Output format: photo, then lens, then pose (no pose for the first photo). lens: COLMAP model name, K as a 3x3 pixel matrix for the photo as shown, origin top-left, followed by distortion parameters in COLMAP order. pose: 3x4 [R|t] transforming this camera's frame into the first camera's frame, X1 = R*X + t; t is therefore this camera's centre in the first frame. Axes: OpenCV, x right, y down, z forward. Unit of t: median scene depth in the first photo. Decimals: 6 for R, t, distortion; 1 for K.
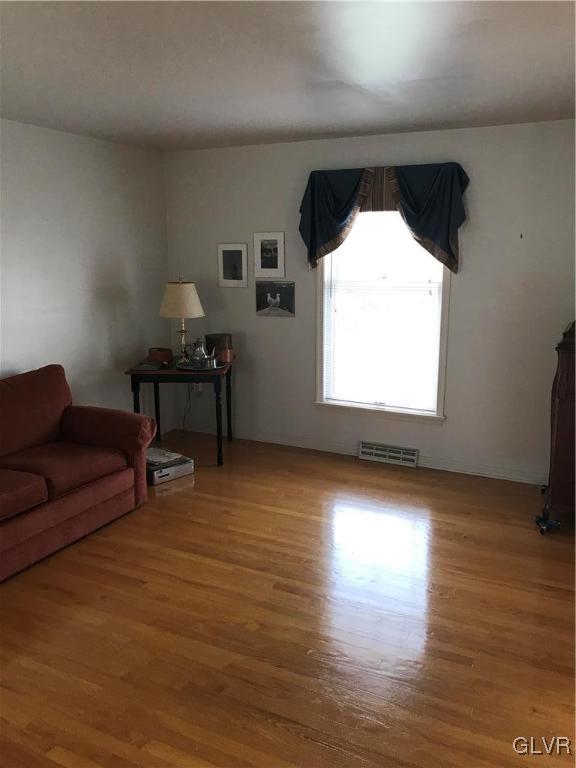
lens RADIAL K [[633.1, 0, 291.6], [0, 633.1, 381.0], [0, 0, 1]] dist [0.101270, -0.345200]
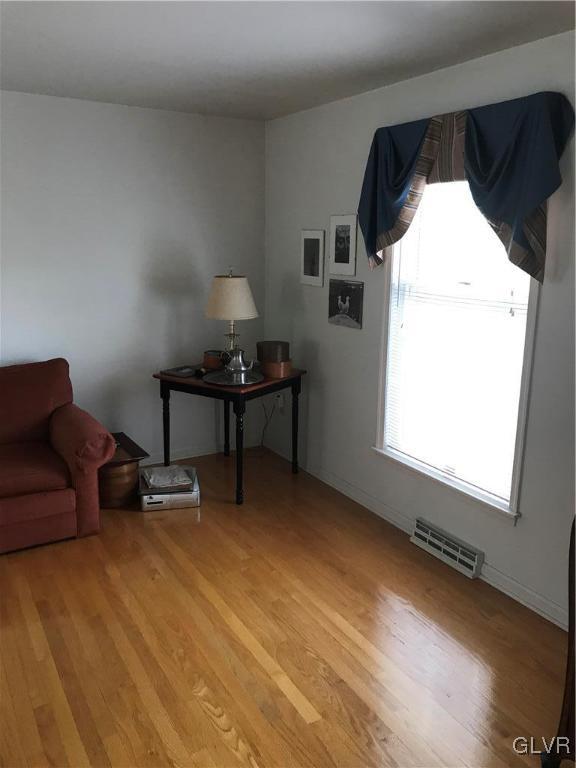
lens RADIAL K [[633.3, 0, 288.3], [0, 633.3, 372.1], [0, 0, 1]] dist [0.062274, -0.152450]
pose [[0.840863, 0.125397, -0.526521, 0.344569], [-0.124195, 0.991537, 0.037804, -0.071788], [0.526806, 0.033604, 0.849321, 0.339808]]
